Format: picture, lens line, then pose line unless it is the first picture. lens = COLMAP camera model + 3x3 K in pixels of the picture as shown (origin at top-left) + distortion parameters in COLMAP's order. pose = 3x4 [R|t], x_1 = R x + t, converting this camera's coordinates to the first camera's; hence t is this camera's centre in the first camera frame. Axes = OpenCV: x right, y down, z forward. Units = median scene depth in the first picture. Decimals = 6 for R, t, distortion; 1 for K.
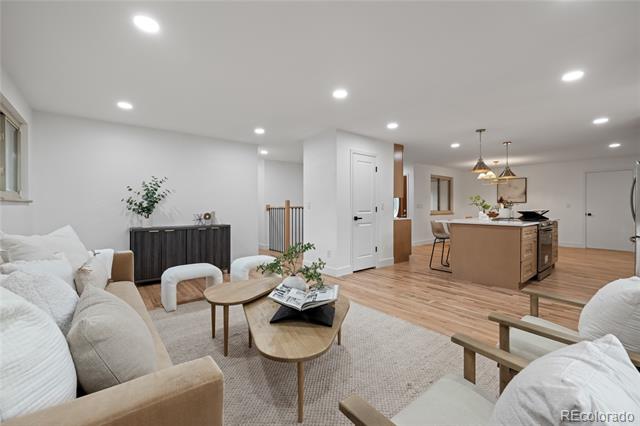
lens RADIAL K [[270.9, 0, 314.3], [0, 270.9, 205.8], [0, 0, 1]] dist [0.001316, 0.000353]
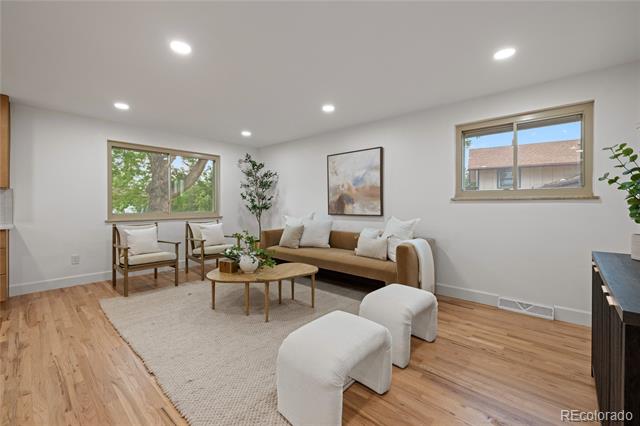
lens RADIAL K [[270.9, 0, 314.3], [0, 270.9, 205.8], [0, 0, 1]] dist [0.001316, 0.000353]
pose [[-0.988345, 0.001955, -0.152219, -0.095837], [0.001446, 0.999993, 0.003454, 0.001725], [0.152224, 0.003194, -0.988341, 1.140672]]
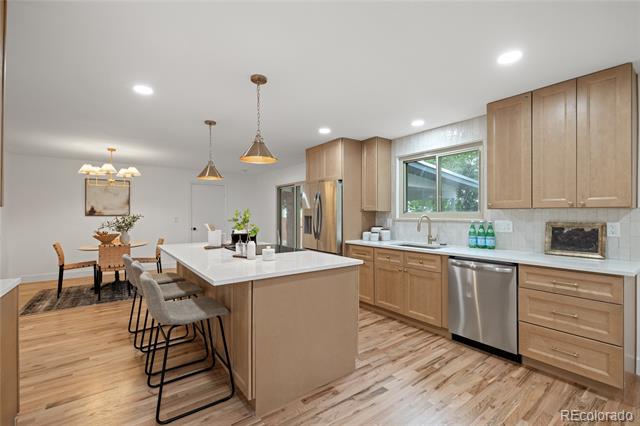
lens RADIAL K [[281.8, 0, 316.7], [0, 281.8, 213.4], [0, 0, 1]] dist [-0.004032, -0.000480]
pose [[0.039560, 0.003148, 0.999212, 0.097147], [-0.001653, 0.999994, -0.003085, -0.029059], [-0.999216, -0.001530, 0.039564, 0.835328]]
